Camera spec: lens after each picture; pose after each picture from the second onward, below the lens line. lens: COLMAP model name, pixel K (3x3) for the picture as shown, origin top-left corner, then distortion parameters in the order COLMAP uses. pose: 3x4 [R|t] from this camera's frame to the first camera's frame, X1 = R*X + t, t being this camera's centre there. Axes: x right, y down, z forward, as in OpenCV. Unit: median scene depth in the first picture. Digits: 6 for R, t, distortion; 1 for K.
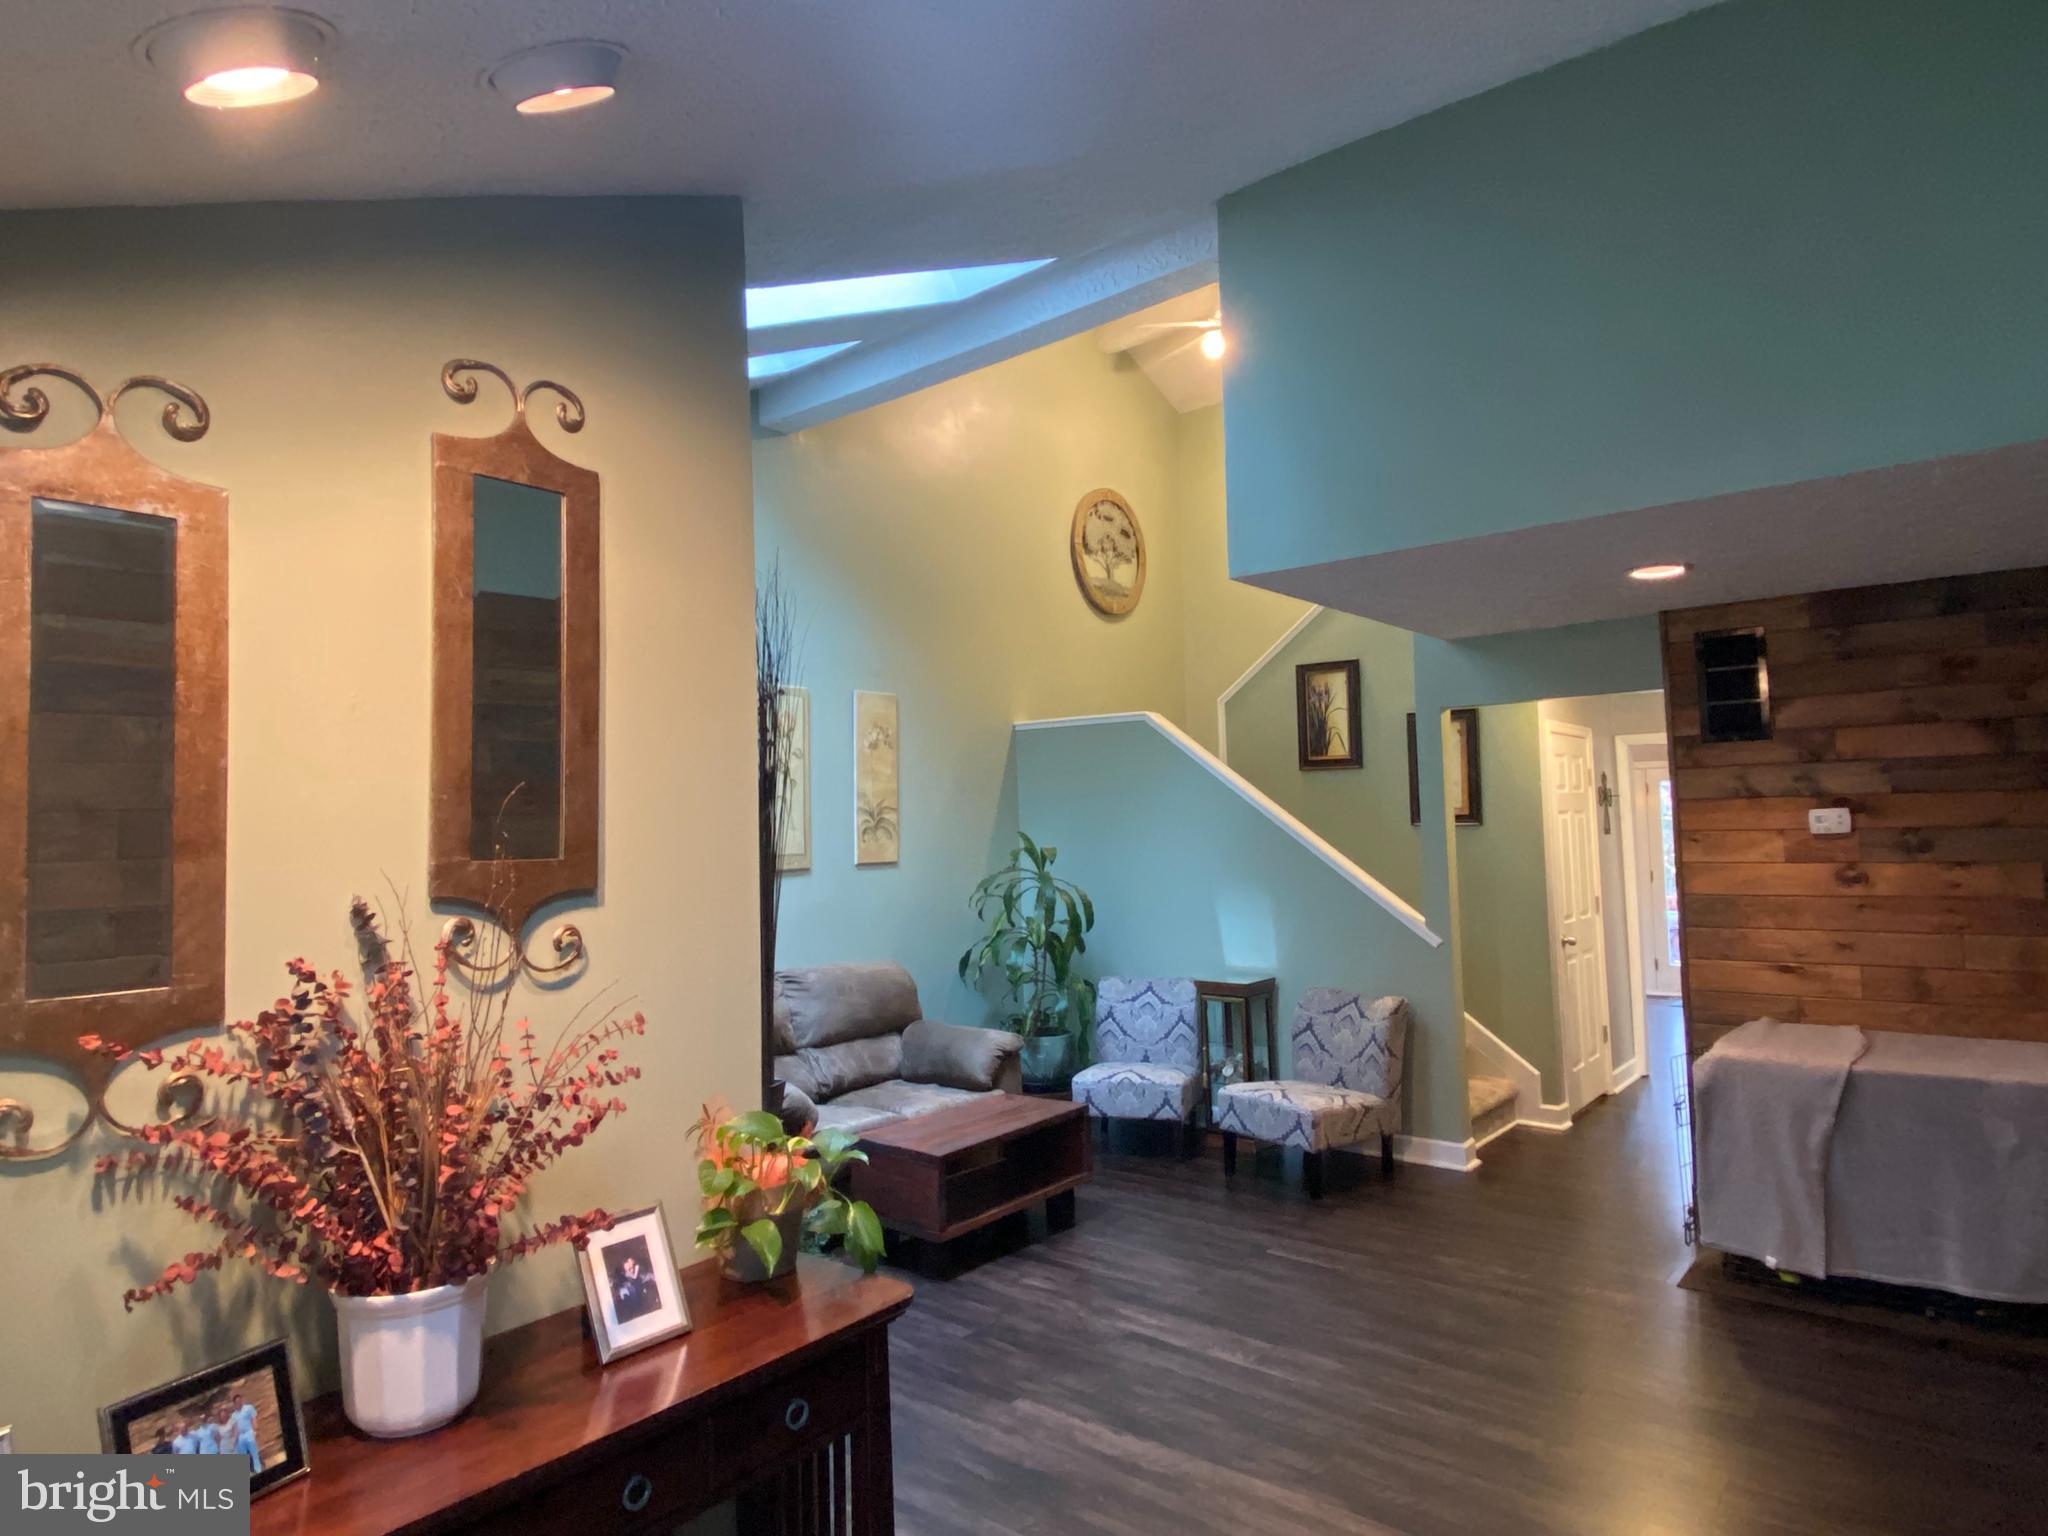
lens RADIAL K [[1168.1, 0, 1024.0], [0, 1168.1, 768.0], [0, 0, 1]] dist [0.000735, 0.000086]
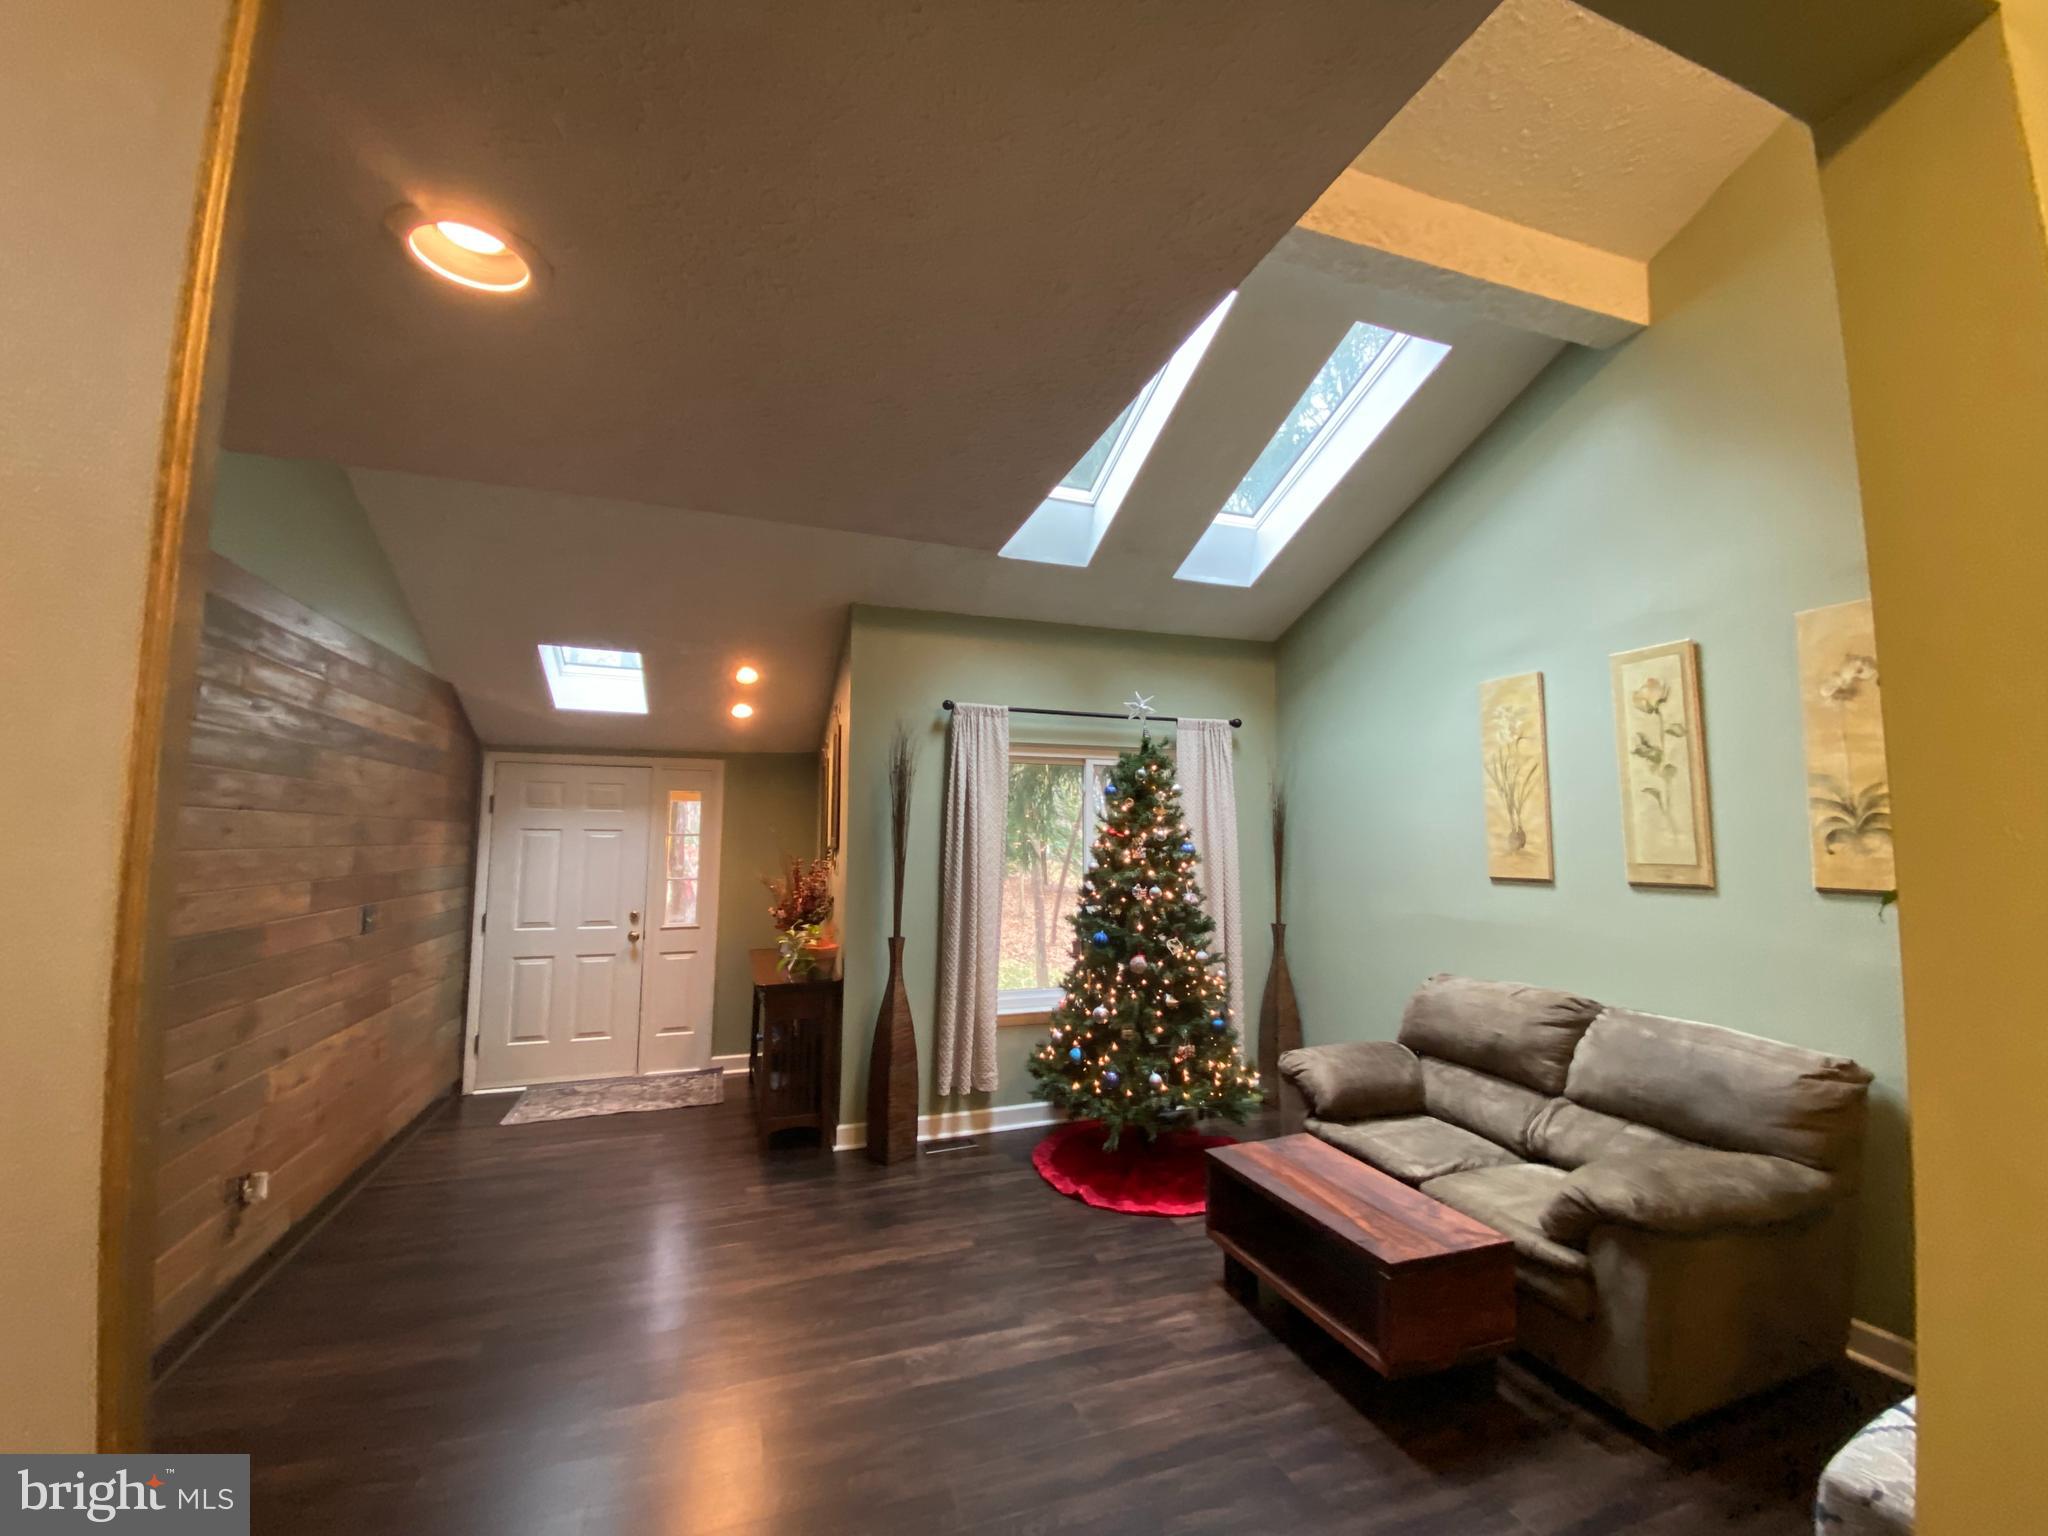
lens RADIAL K [[824.7, 0, 1024.0], [0, 824.7, 768.0], [0, 0, 1]] dist [0.036078, -0.027207]
pose [[-0.515181, -0.052072, -0.855498, 0.670486], [0.063146, 0.993134, -0.098476, 0.051015], [0.854752, -0.104755, -0.508356, 1.267524]]
